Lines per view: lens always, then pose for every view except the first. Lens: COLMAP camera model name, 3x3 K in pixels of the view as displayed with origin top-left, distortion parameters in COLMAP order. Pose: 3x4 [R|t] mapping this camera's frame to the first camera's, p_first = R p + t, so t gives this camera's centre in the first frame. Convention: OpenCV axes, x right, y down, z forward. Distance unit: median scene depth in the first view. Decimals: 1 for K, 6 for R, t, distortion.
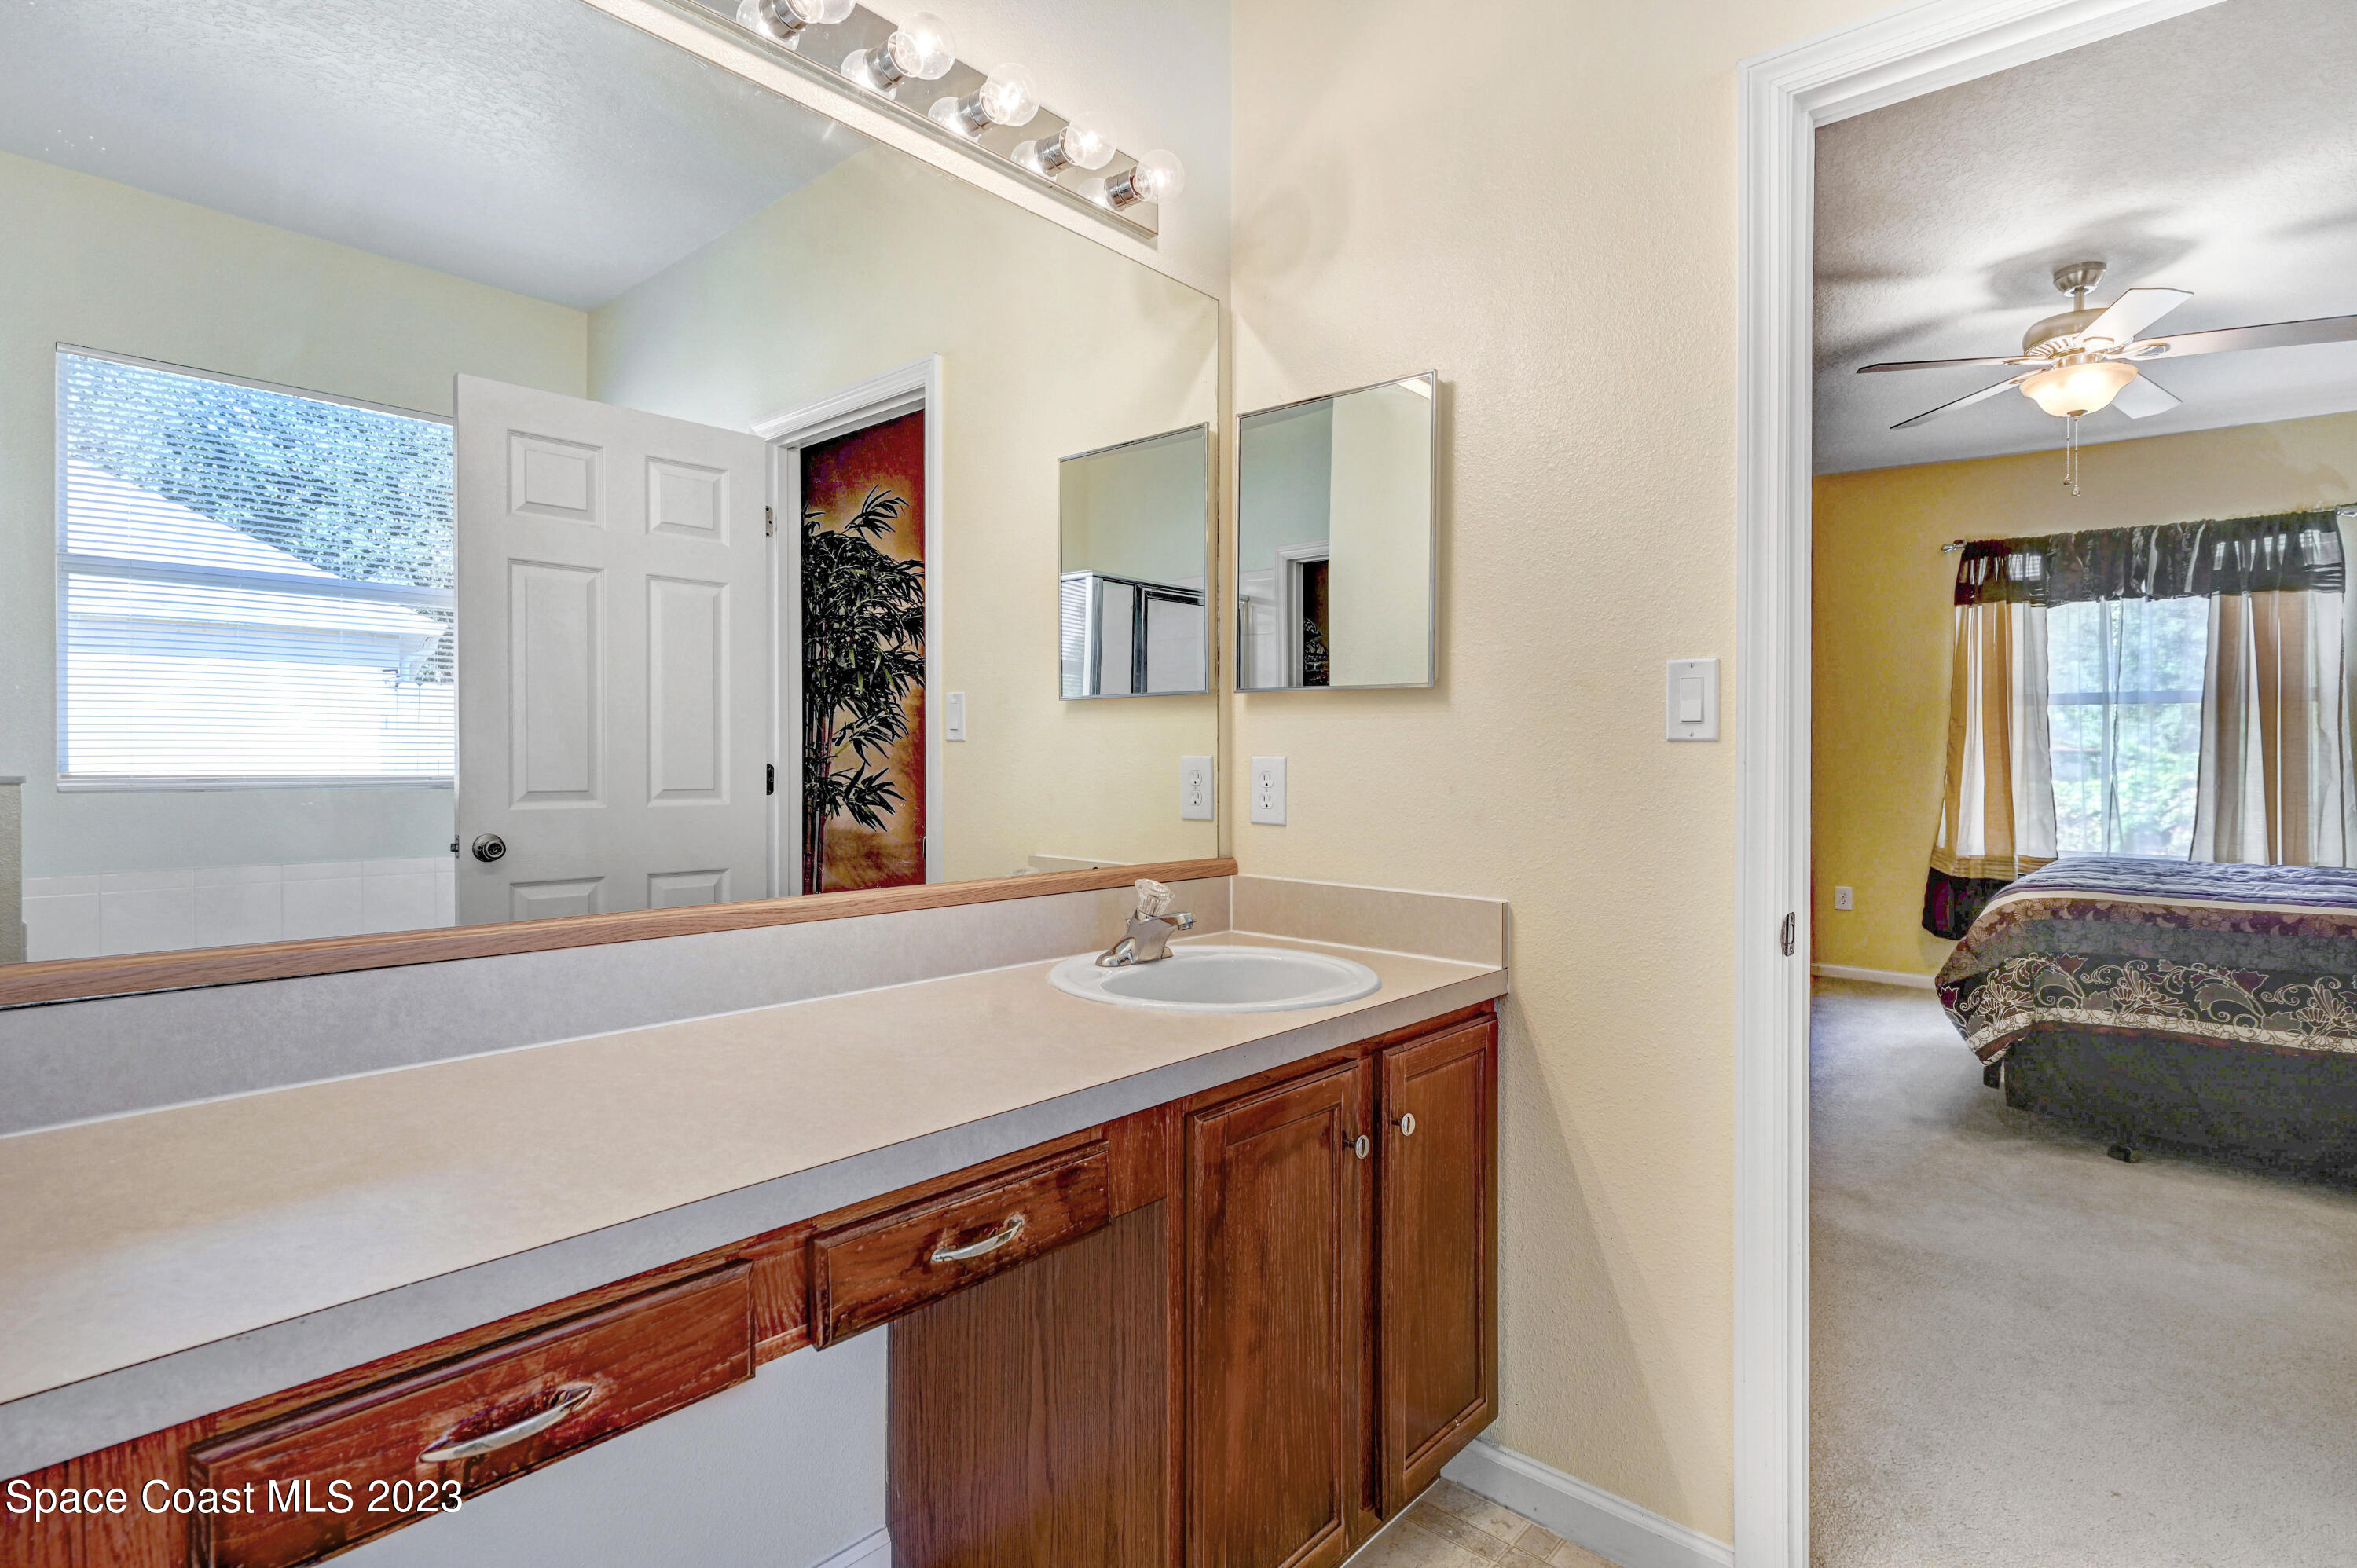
lens RADIAL K [[1172.6, 0, 1181.7], [0, 1172.6, 731.4], [0, 0, 1]] dist [0.000649, -0.000053]
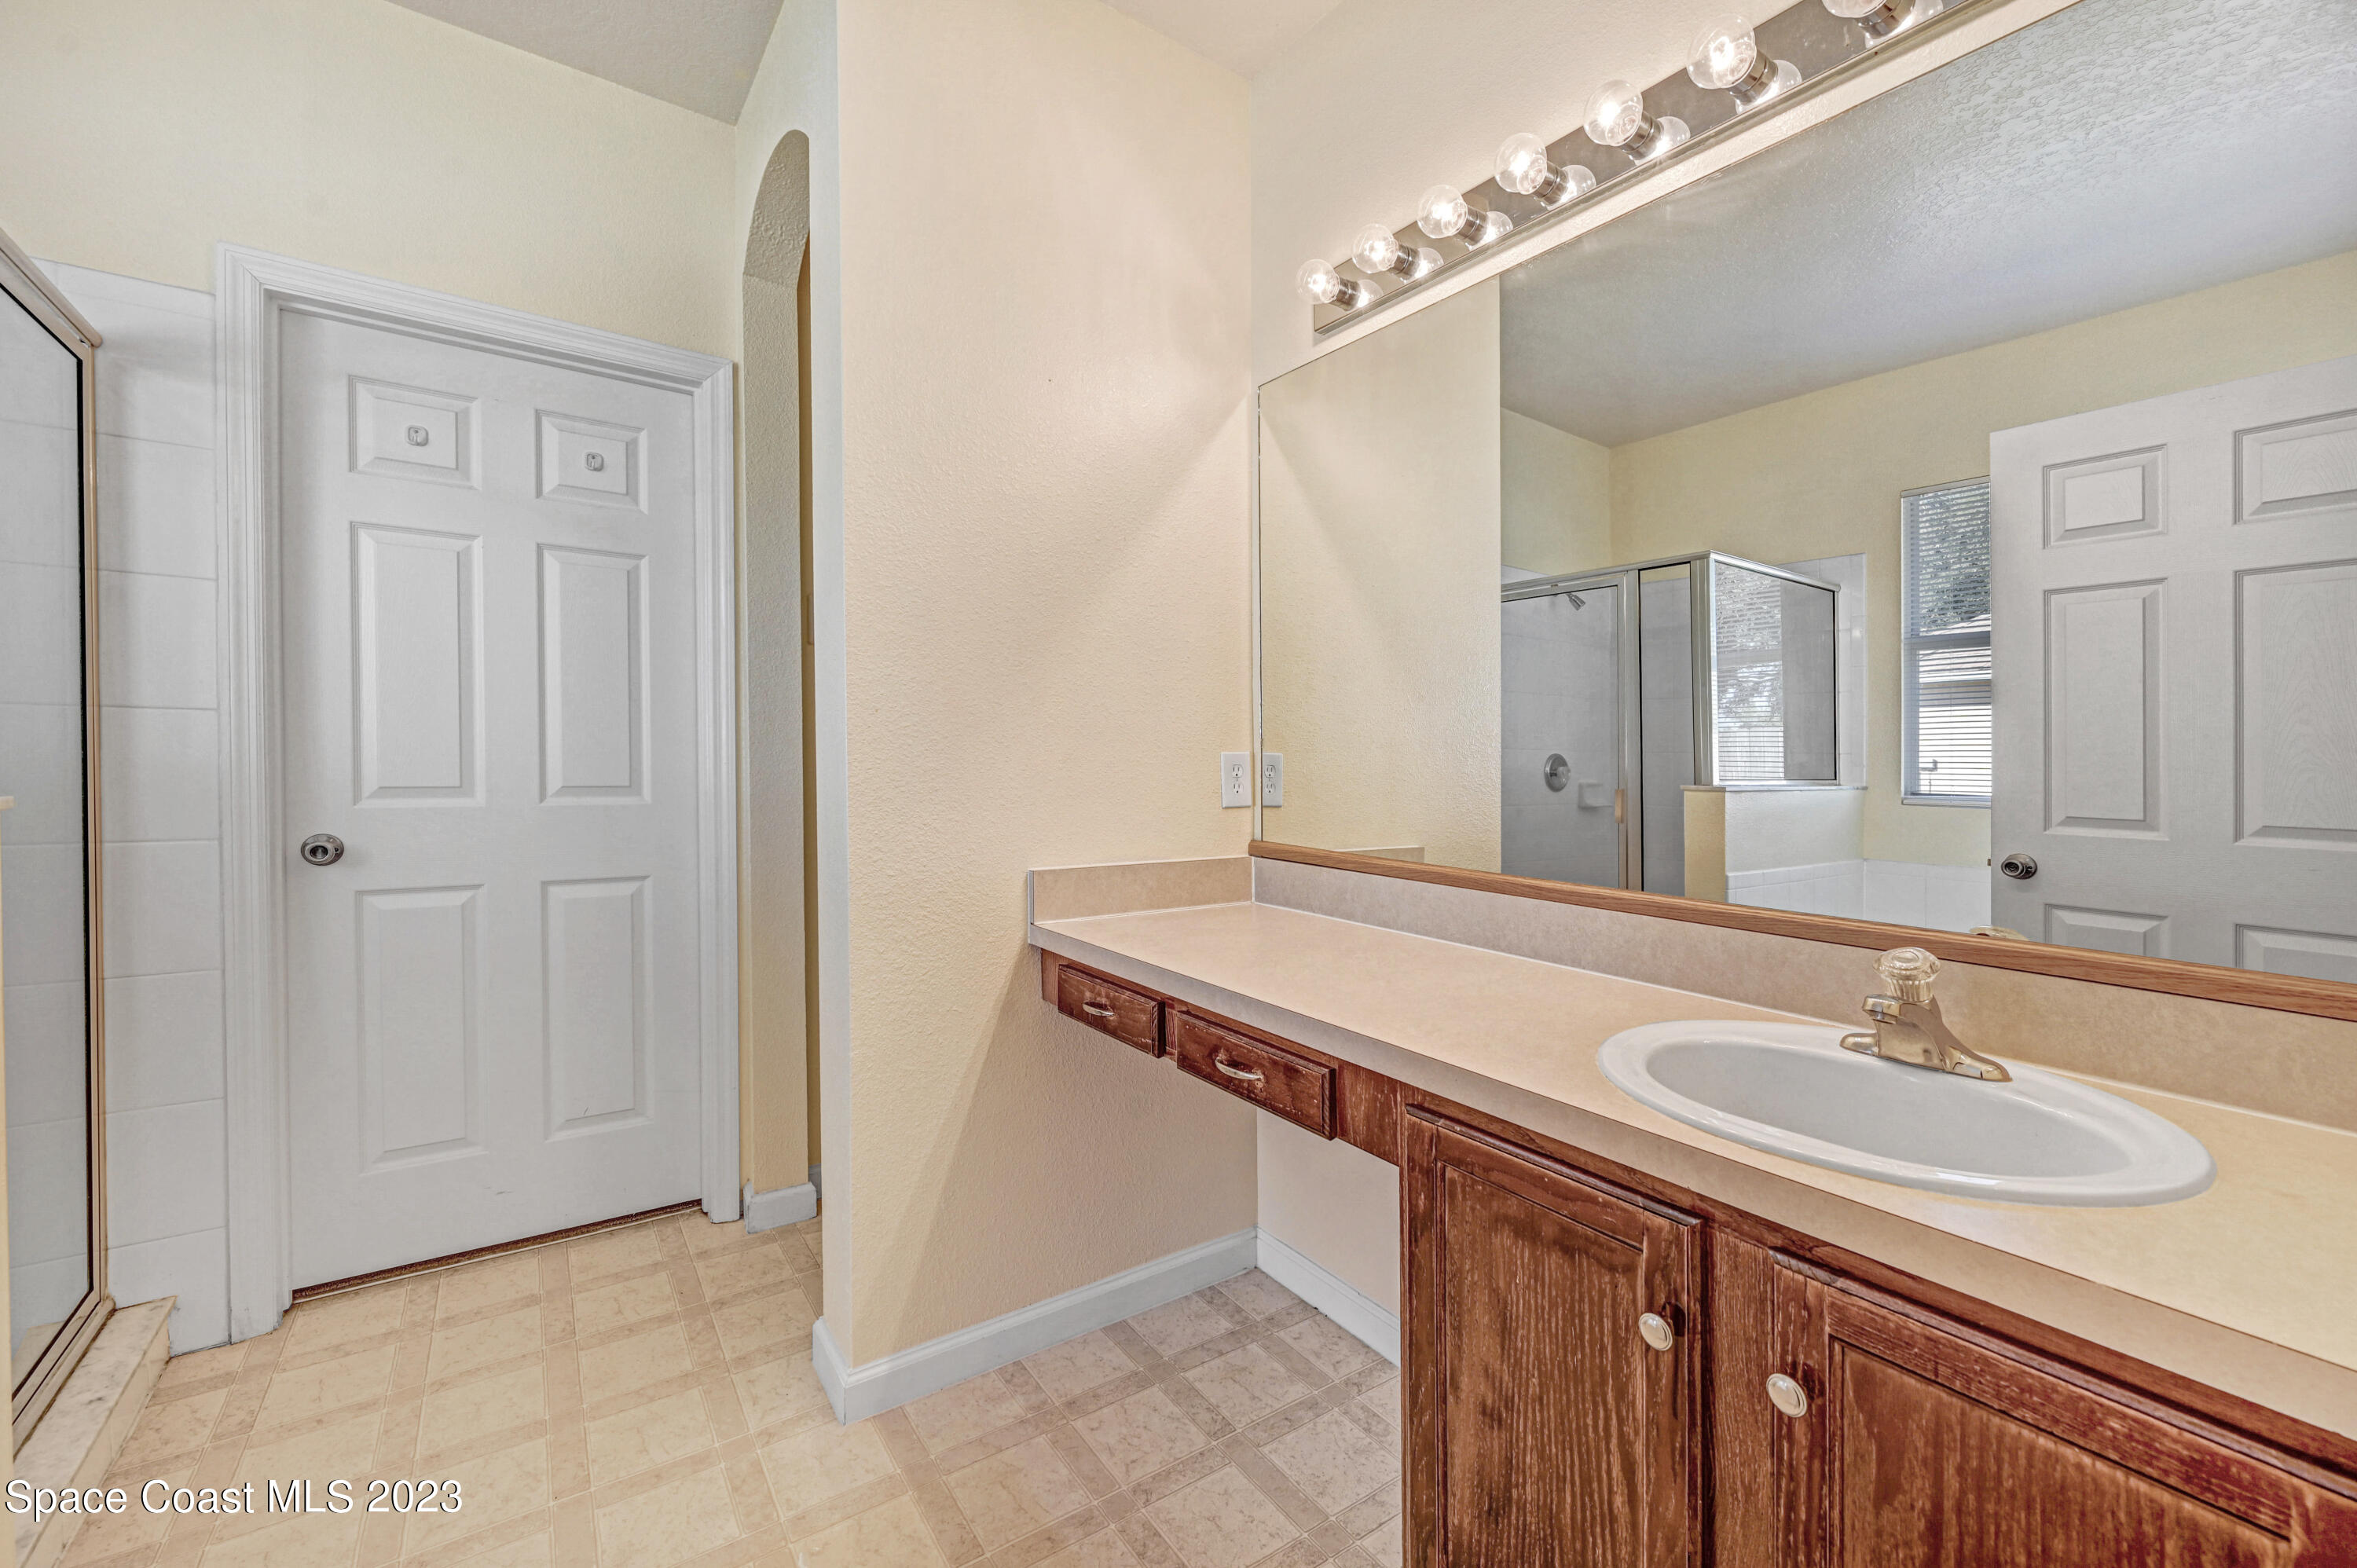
lens RADIAL K [[957.2, 0, 1188.1], [0, 957.2, 781.7], [0, 0, 1]] dist [-0.005451, -0.000274]
pose [[-0.224743, 0.008201, -0.974384, 0.822718], [-0.004876, 0.999943, 0.009541, 0.028365], [0.974406, 0.006895, -0.224690, 0.924989]]
